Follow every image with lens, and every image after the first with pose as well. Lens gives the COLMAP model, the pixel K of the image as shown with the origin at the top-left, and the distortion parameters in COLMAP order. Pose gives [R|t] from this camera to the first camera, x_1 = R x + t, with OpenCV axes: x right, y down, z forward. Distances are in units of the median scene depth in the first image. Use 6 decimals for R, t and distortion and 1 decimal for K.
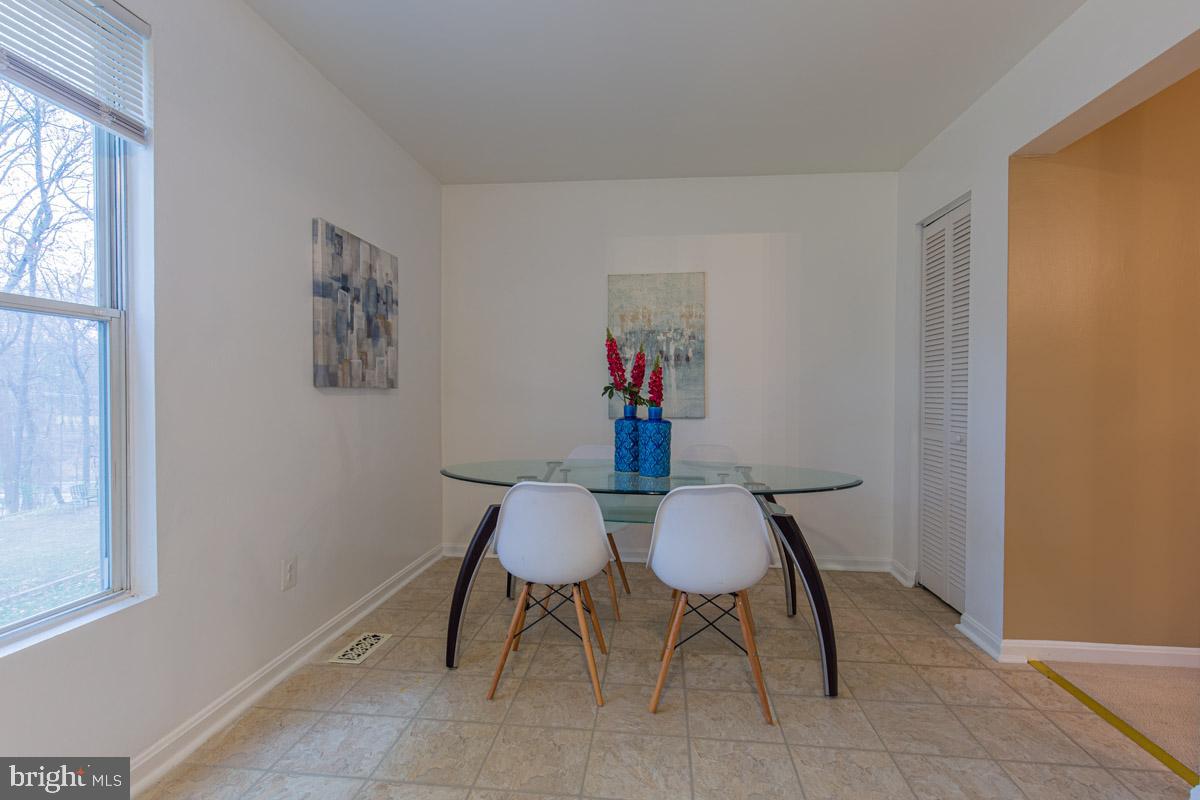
lens RADIAL K [[564.2, 0, 600.0], [0, 564.2, 400.0], [0, 0, 1]] dist [0.003105, -0.000340]
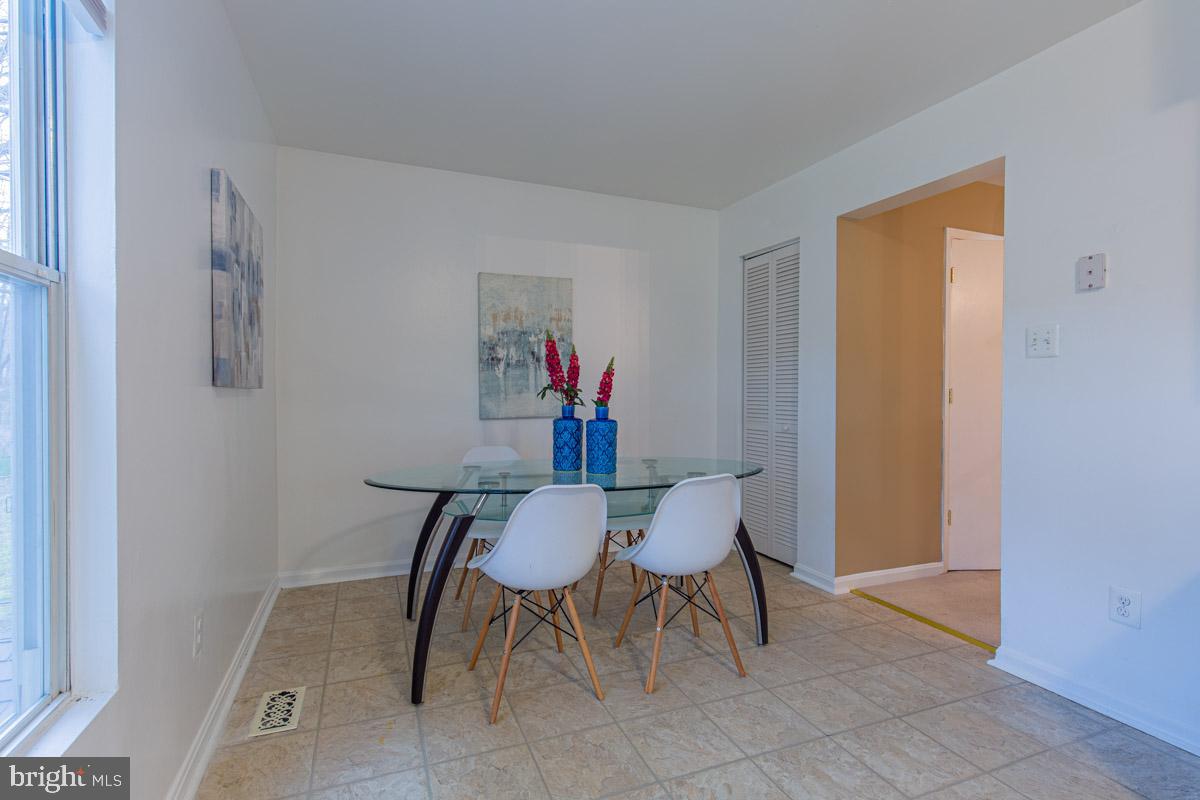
lens RADIAL K [[559.0, 0, 574.2], [0, 559.0, 398.0], [0, 0, 1]] dist [0.001681, 0.000016]
pose [[0.891390, -0.006098, 0.453196, -0.414321], [0.006971, 0.999976, -0.000256, -0.004451], [-0.453184, 0.003387, 0.891411, 0.097219]]
